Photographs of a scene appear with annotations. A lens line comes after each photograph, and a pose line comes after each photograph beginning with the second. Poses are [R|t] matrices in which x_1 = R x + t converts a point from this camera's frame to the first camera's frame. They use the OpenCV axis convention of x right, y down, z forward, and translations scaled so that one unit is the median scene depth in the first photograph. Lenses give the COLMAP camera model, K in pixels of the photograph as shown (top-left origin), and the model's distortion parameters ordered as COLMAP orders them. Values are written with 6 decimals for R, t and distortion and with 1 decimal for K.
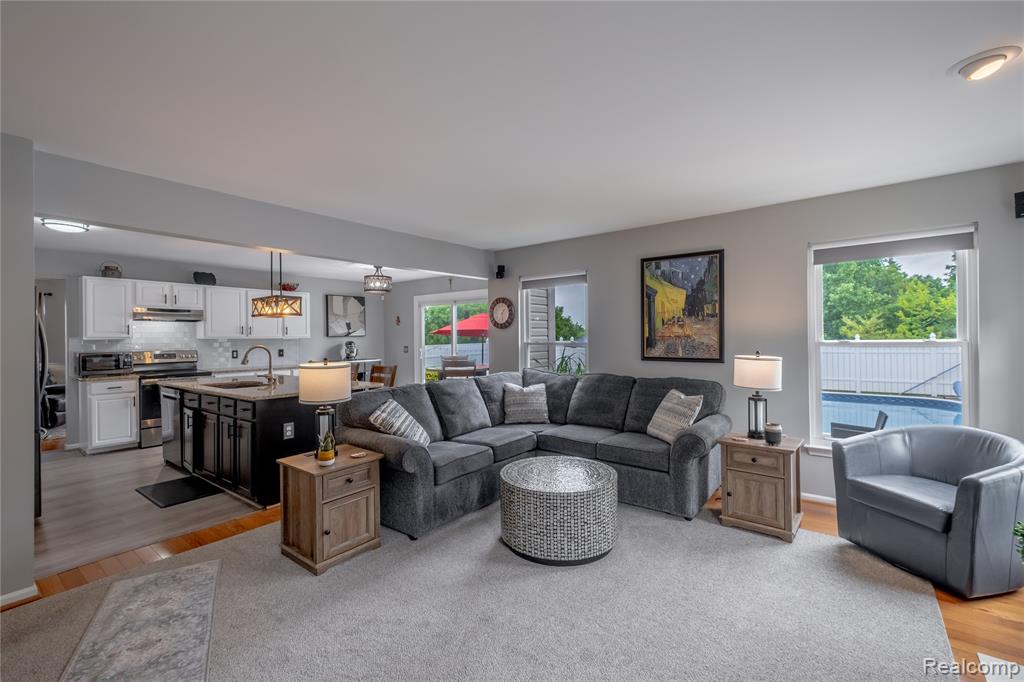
lens RADIAL K [[449.0, 0, 516.1], [0, 449.0, 339.6], [0, 0, 1]] dist [0.013244, -0.000516]
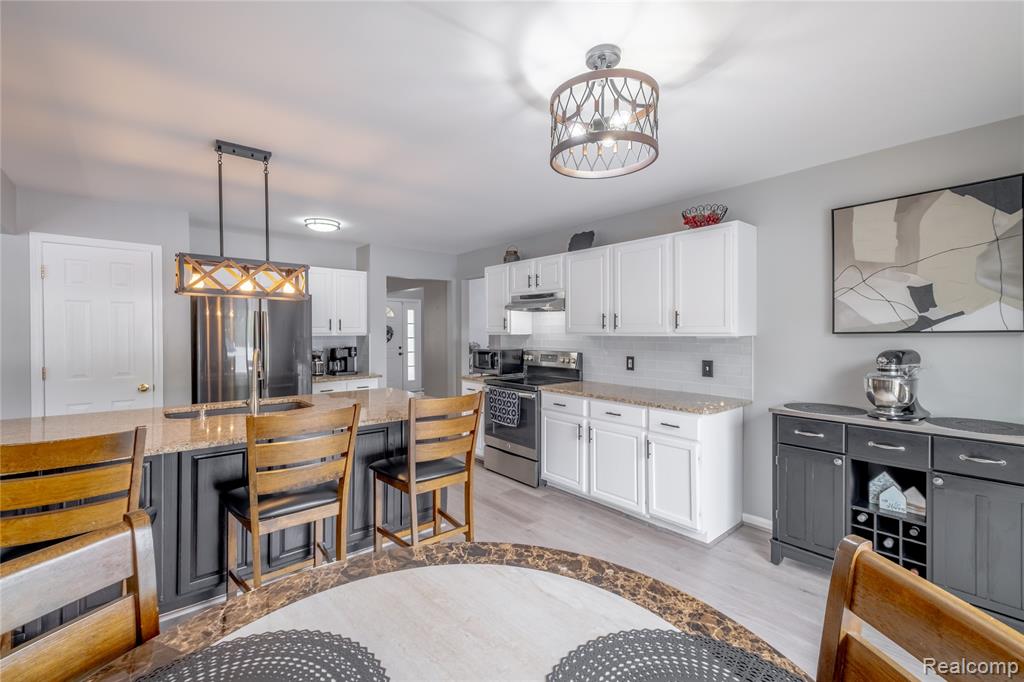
lens RADIAL K [[449.0, 0, 513.1], [0, 449.0, 341.5], [0, 0, 1]] dist [0.013244, -0.000516]
pose [[-0.206756, 0.030266, -0.977924, -0.046590], [-0.004002, 0.999487, 0.031780, -0.013391], [0.978384, 0.010484, -0.206529, 1.081421]]
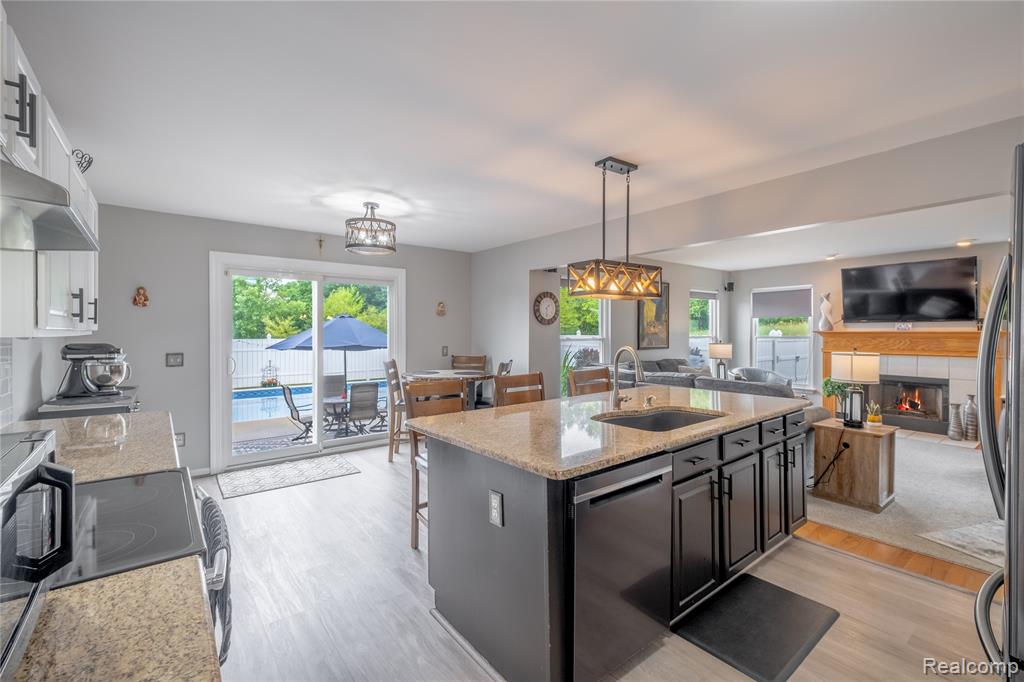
lens RADIAL K [[449.0, 0, 517.3], [0, 449.0, 334.3], [0, 0, 1]] dist [0.013244, -0.000516]
pose [[0.227297, 0.003988, 0.973817, -0.872221], [0.007880, 0.999951, -0.005934, 0.001346], [-0.973794, 0.009022, 0.227255, 0.750304]]
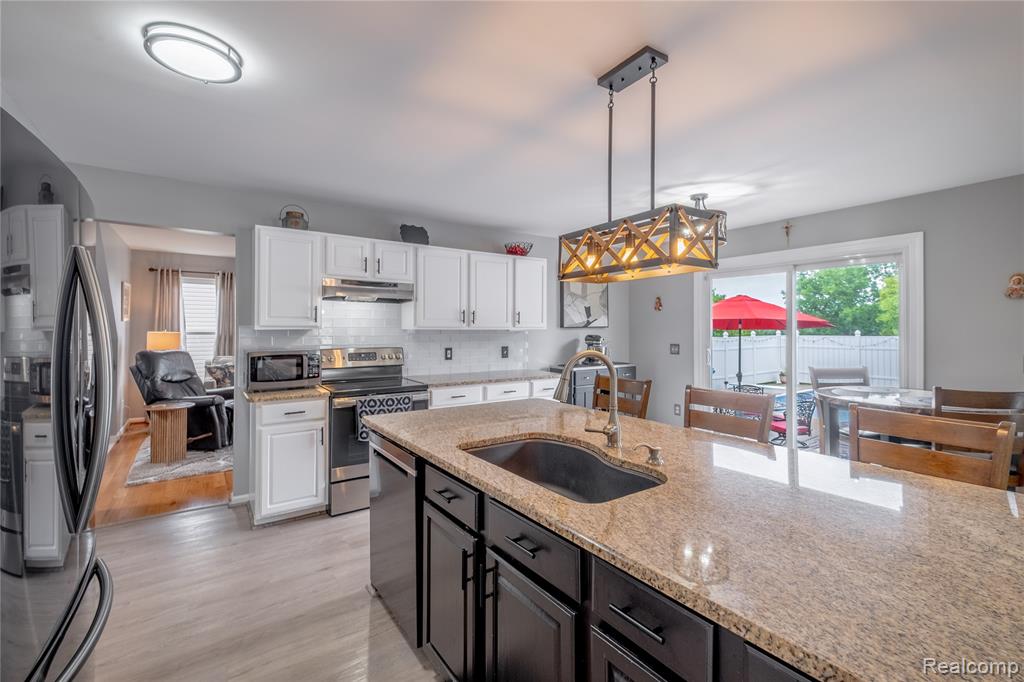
lens RADIAL K [[449.0, 0, 506.6], [0, 449.0, 323.6], [0, 0, 1]] dist [0.013244, -0.000516]
pose [[0.956093, 0.006447, -0.292993, -0.394838], [-0.011173, 0.999833, -0.014459, -0.002648], [0.292851, 0.017098, 0.956005, 0.453447]]
